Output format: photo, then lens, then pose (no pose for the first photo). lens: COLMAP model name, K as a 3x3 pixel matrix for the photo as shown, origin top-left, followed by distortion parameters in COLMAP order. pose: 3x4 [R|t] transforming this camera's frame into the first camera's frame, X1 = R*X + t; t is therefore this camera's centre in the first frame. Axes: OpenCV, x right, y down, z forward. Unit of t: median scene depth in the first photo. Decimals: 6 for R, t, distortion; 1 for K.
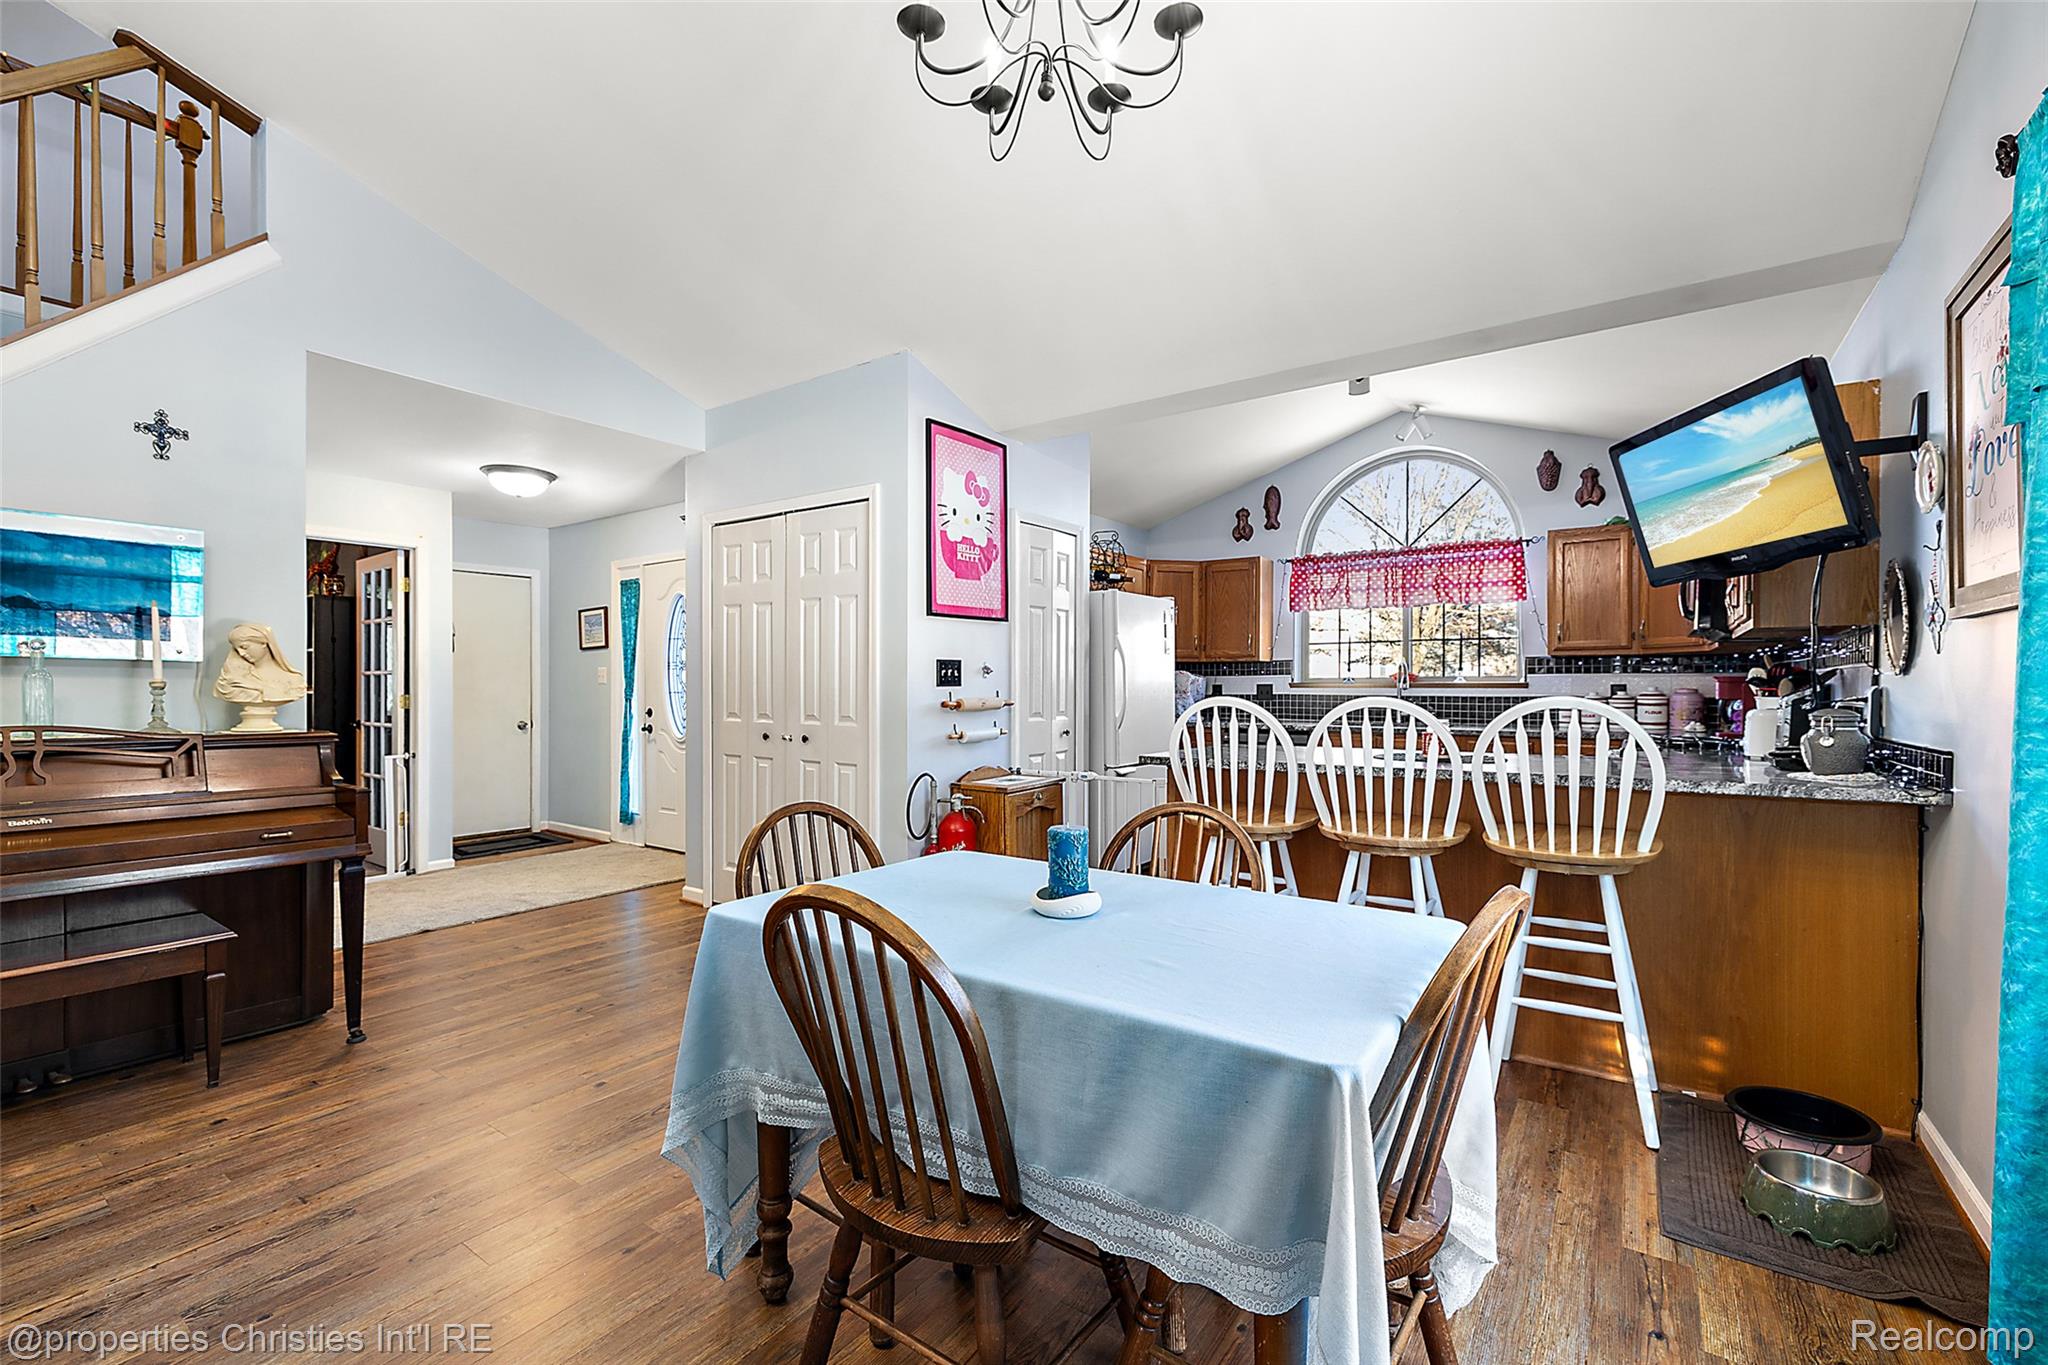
lens RADIAL K [[867.2, 0, 1029.5], [0, 867.2, 692.8], [0, 0, 1]] dist [-0.003076, 0.000118]
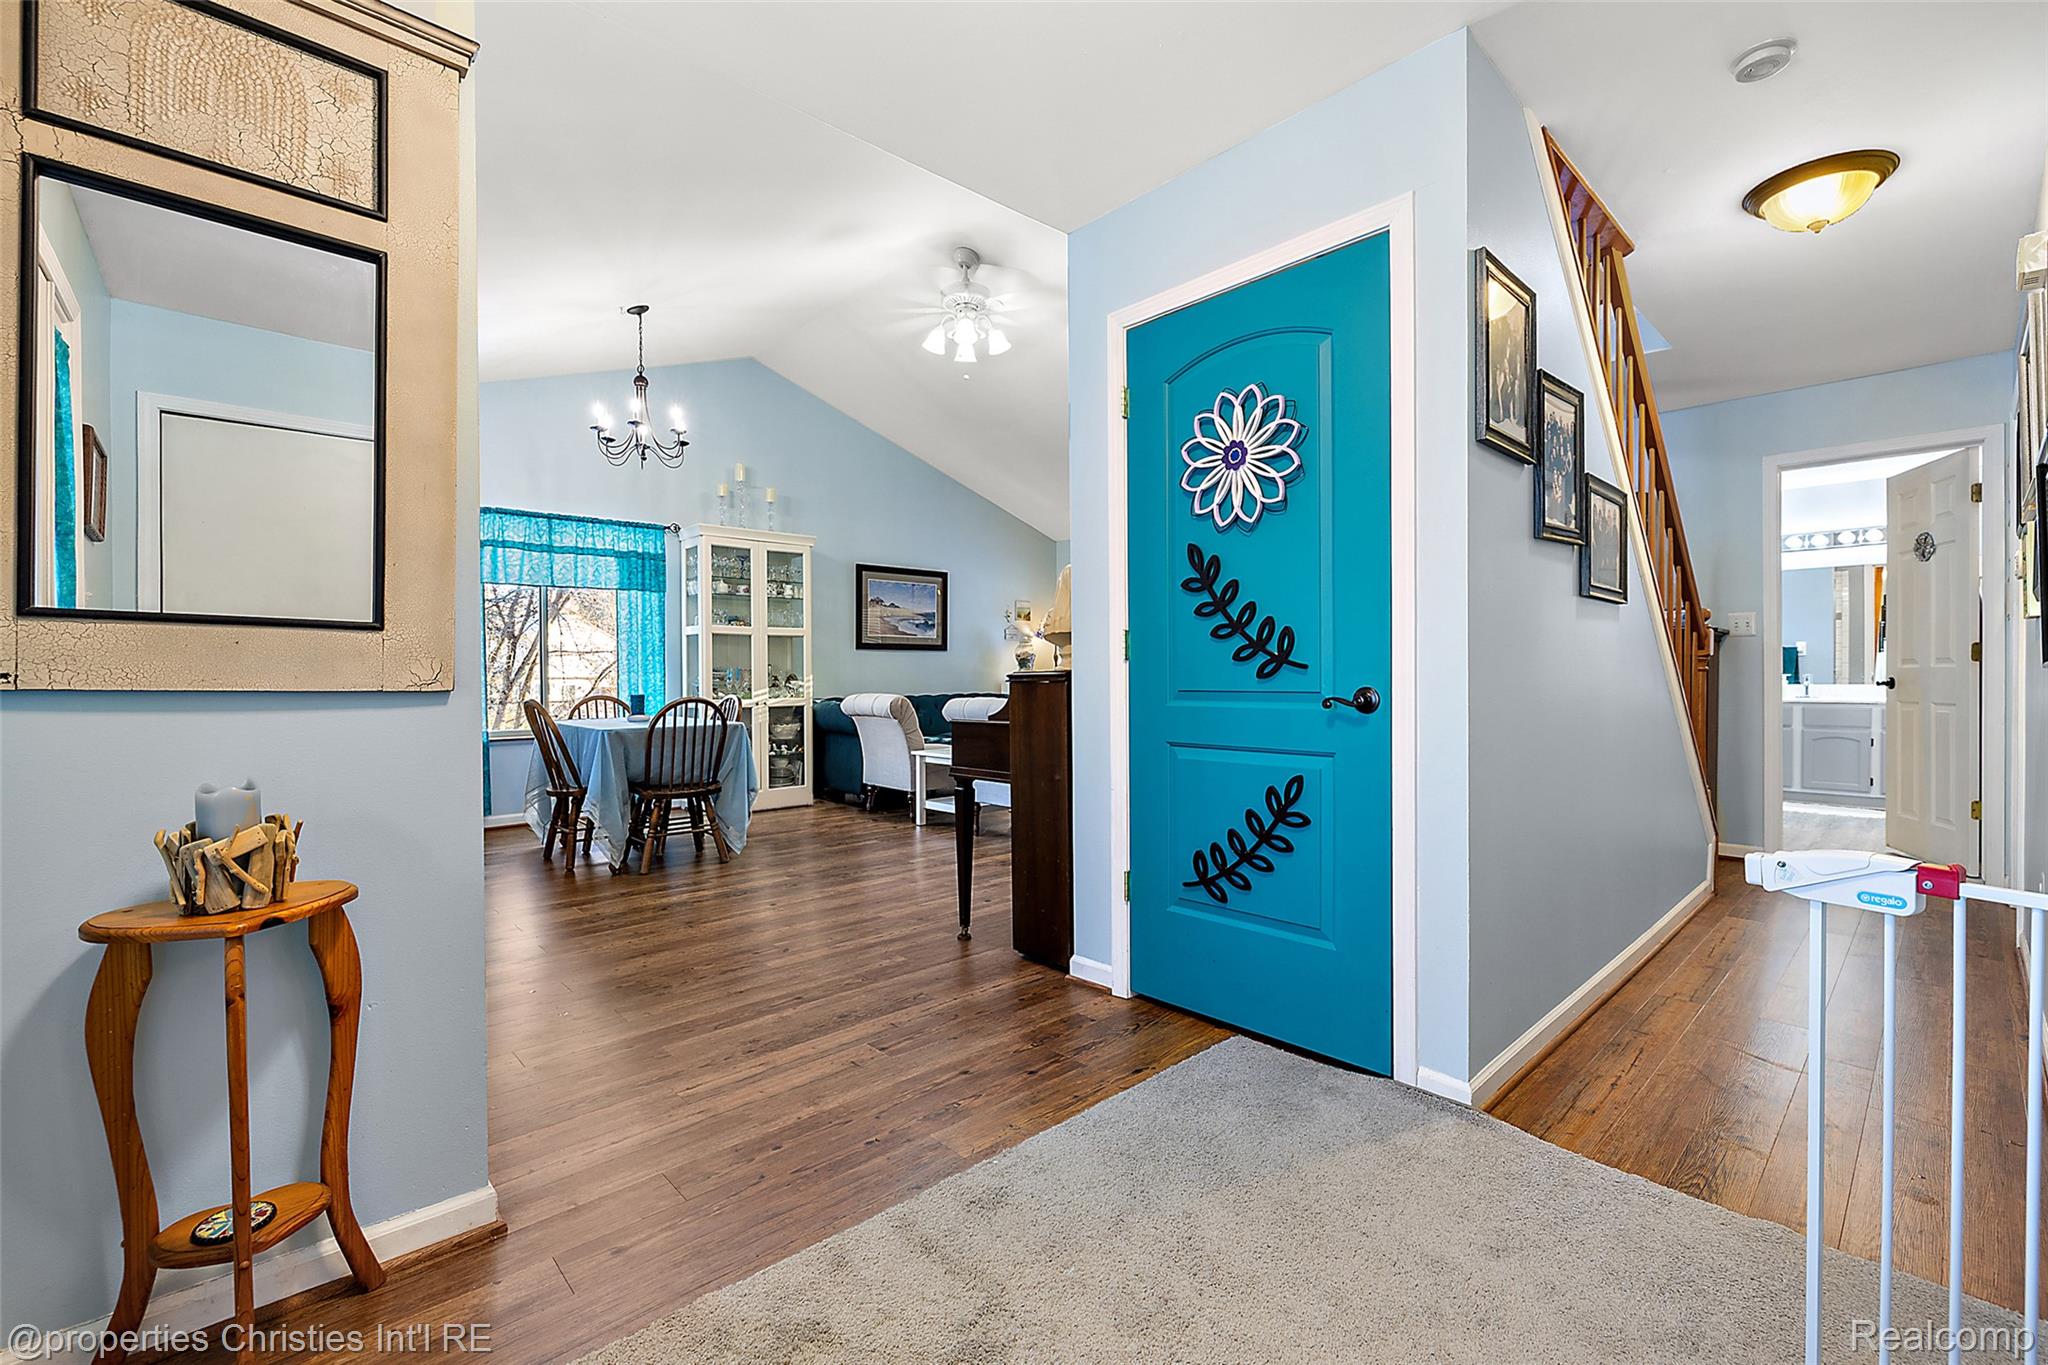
lens RADIAL K [[867.2, 0, 1023.1], [0, 867.2, 676.1], [0, 0, 1]] dist [-0.003076, 0.000118]
pose [[-0.977377, 0.007974, 0.211353, -0.582586], [0.009483, 0.999936, 0.006123, 0.024439], [-0.211290, 0.007989, -0.977391, 1.115726]]
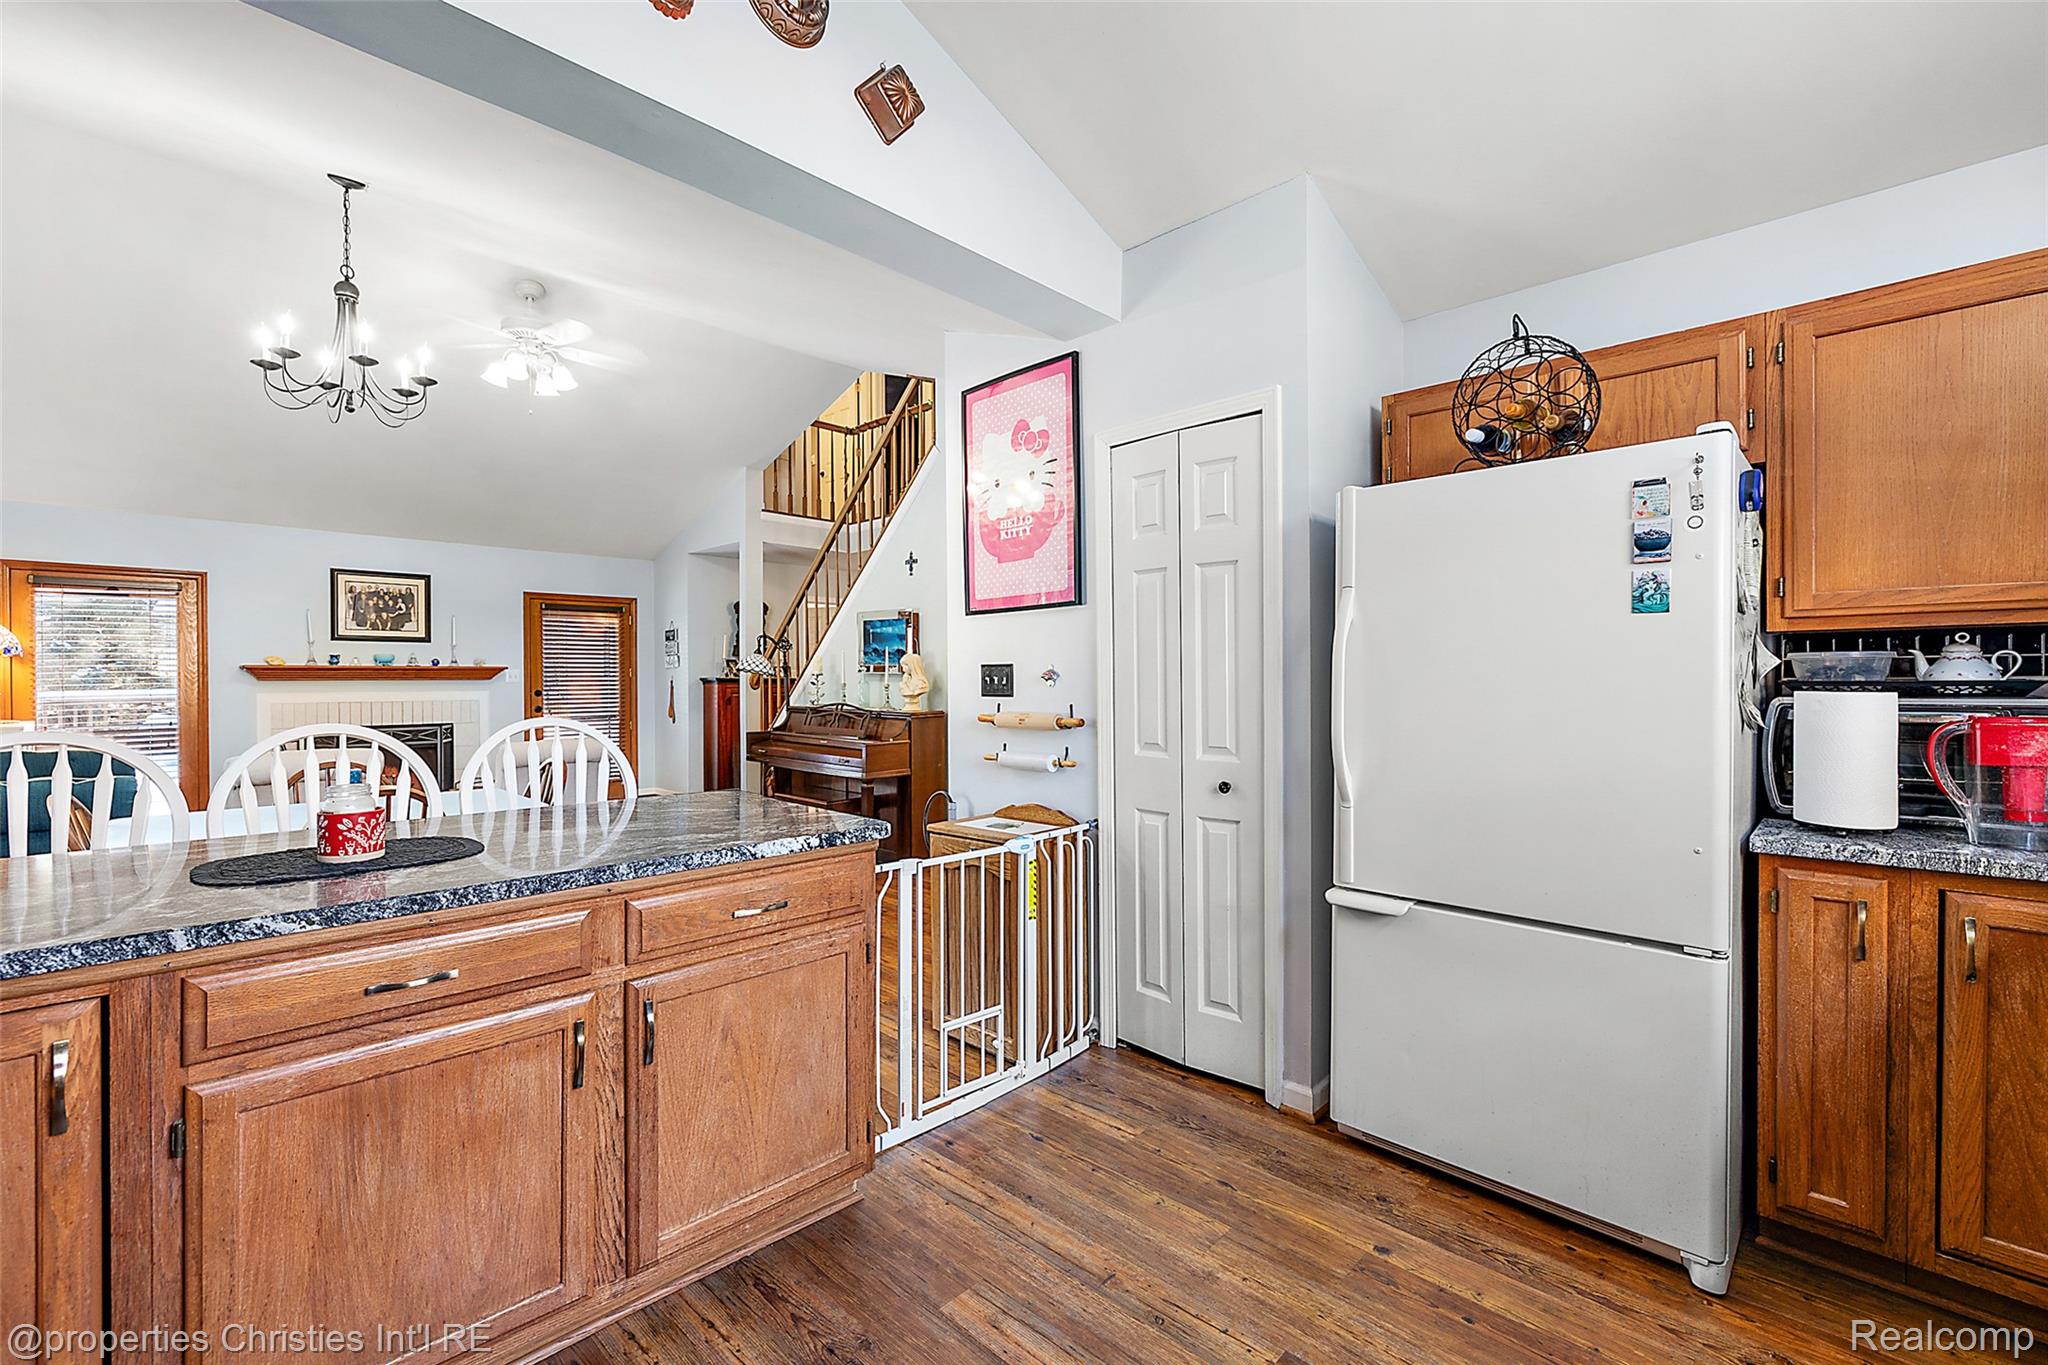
lens RADIAL K [[867.2, 0, 1031.4], [0, 867.2, 678.0], [0, 0, 1]] dist [-0.003076, 0.000118]
pose [[-0.147849, 0.006087, -0.988991, 0.536520], [-0.003088, 0.999973, 0.006616, -0.022781], [0.989005, 0.004032, -0.147826, 0.862440]]
